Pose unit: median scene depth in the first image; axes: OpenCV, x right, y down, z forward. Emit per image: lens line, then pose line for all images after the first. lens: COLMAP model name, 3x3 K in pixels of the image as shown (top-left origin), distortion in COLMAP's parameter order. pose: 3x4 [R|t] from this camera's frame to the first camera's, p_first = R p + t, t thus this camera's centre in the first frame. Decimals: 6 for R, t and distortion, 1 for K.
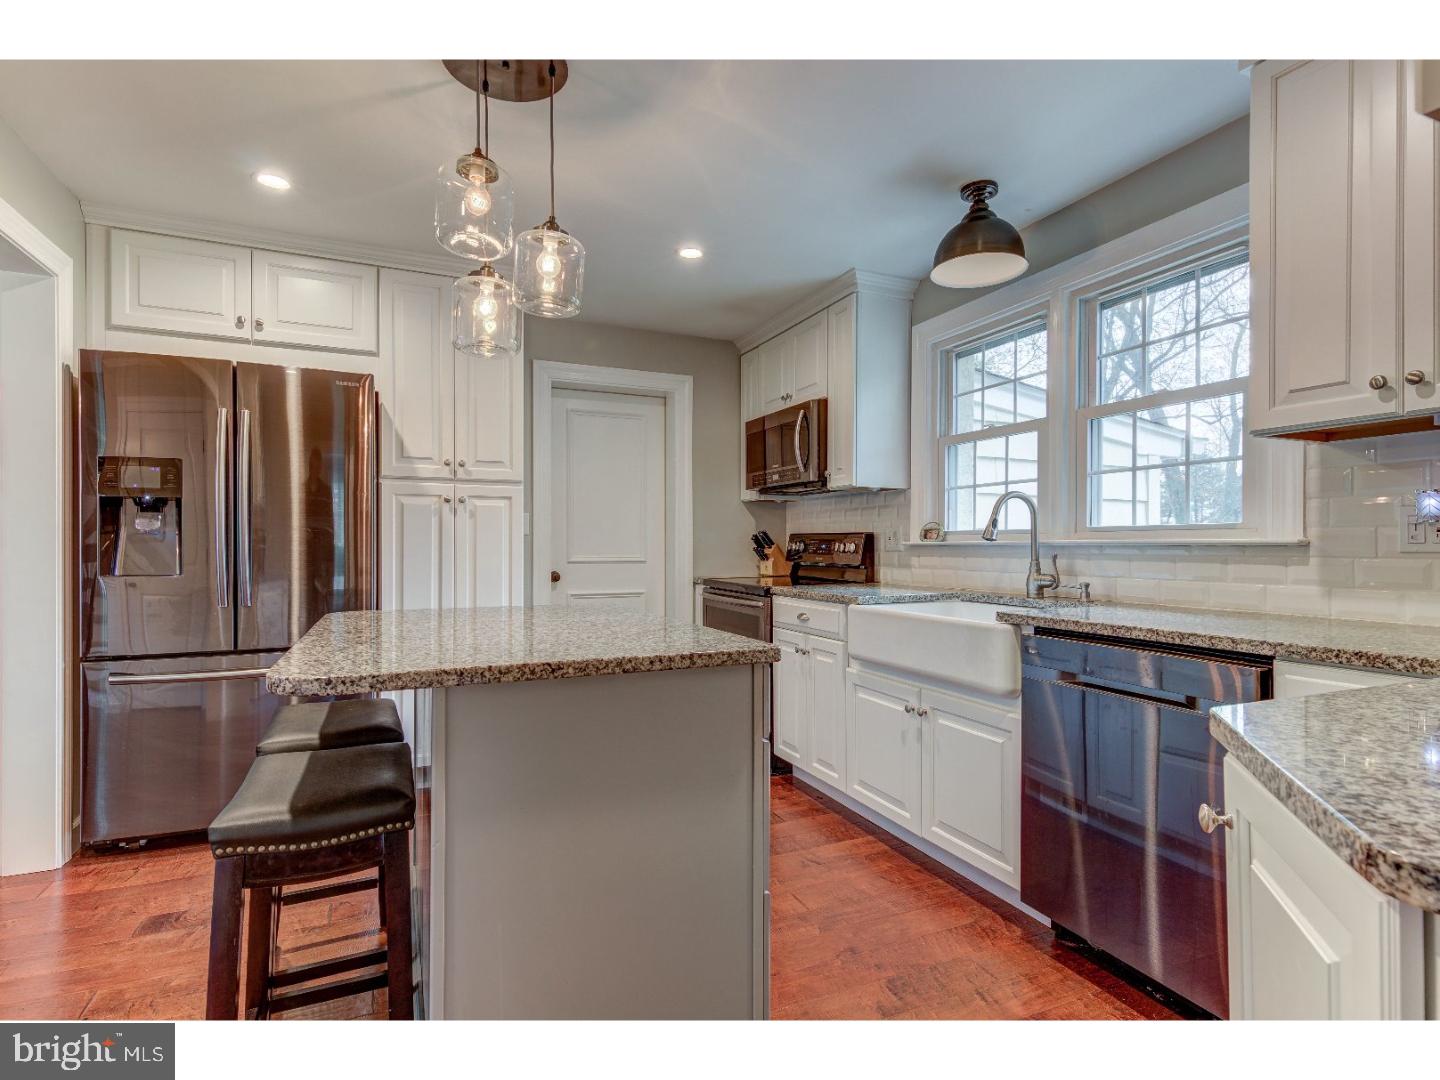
lens RADIAL K [[721.8, 0, 717.7], [0, 721.8, 545.0], [0, 0, 1]] dist [0.025466, -0.011738]
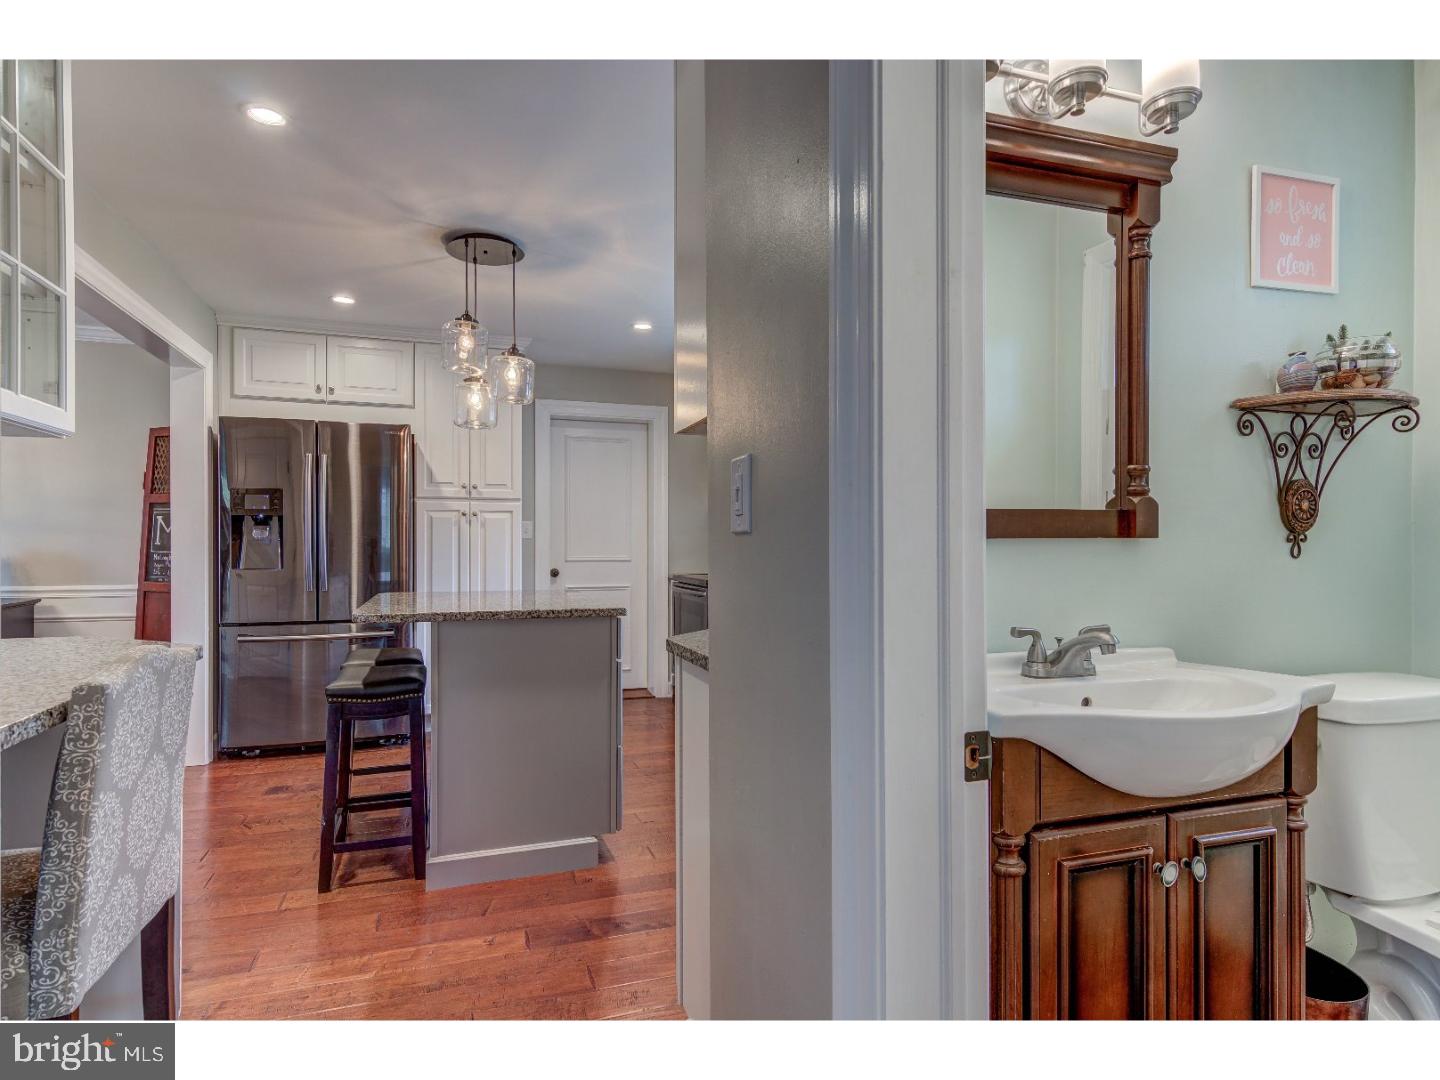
lens RADIAL K [[787.8, 0, 721.2], [0, 787.8, 546.7], [0, 0, 1]] dist [0.011088, -0.001983]
pose [[0.996865, 0.000858, -0.079122, 0.257015], [-0.000714, 0.999998, 0.001839, -0.006259], [0.079123, -0.001777, 0.996863, -0.492830]]
